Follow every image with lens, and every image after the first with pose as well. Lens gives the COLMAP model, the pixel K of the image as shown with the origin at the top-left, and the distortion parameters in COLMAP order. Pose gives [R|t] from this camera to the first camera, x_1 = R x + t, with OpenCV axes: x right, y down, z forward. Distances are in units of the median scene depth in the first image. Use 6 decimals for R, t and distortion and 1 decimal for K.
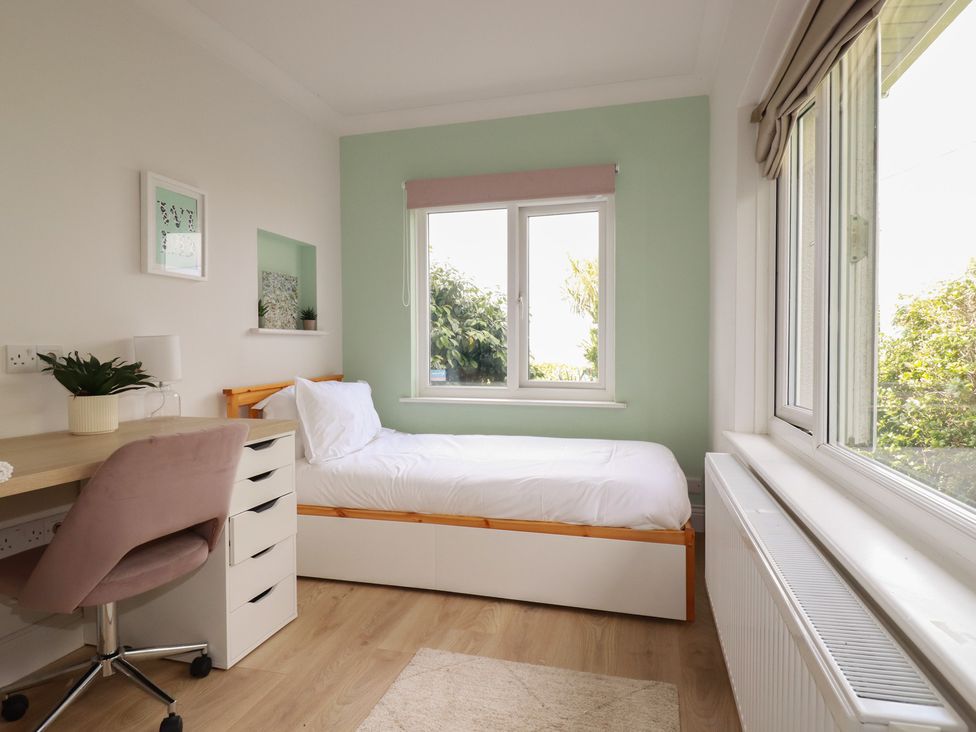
lens RADIAL K [[624.2, 0, 489.7], [0, 624.2, 360.5], [0, 0, 1]] dist [0.019536, -0.027356]
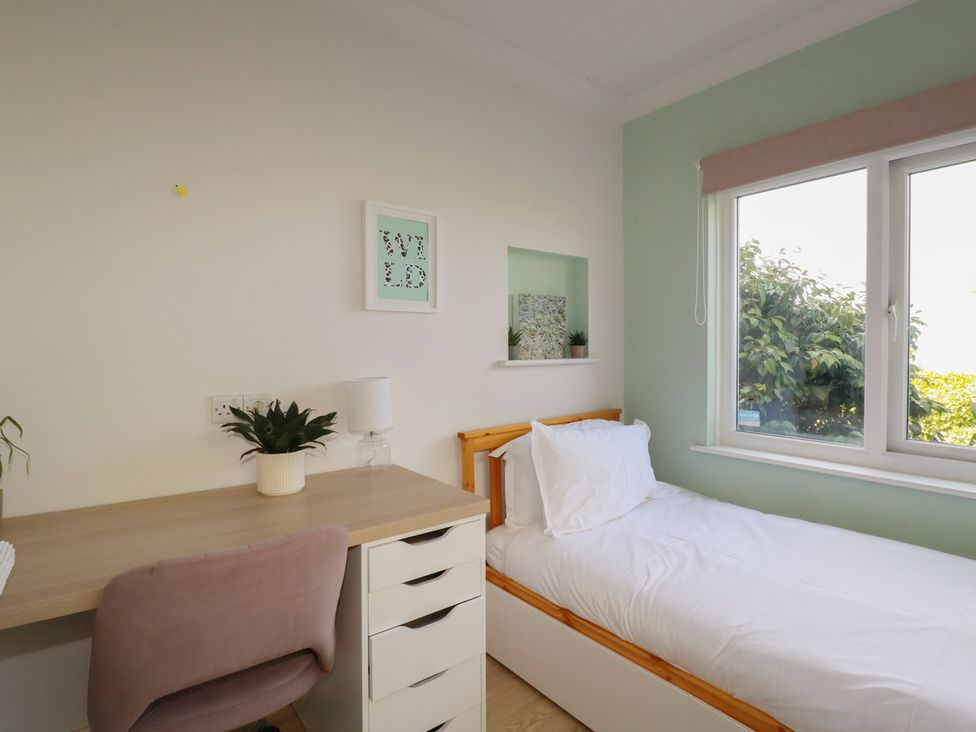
lens RADIAL K [[517.7, 0, 481.4], [0, 517.7, 360.2], [0, 0, 1]] dist [0.001258, -0.017025]
pose [[0.790166, 0.013941, -0.612734, 0.043437], [-0.003616, 0.999830, 0.018085, -0.058954], [0.612882, -0.012074, 0.790082, 0.368033]]
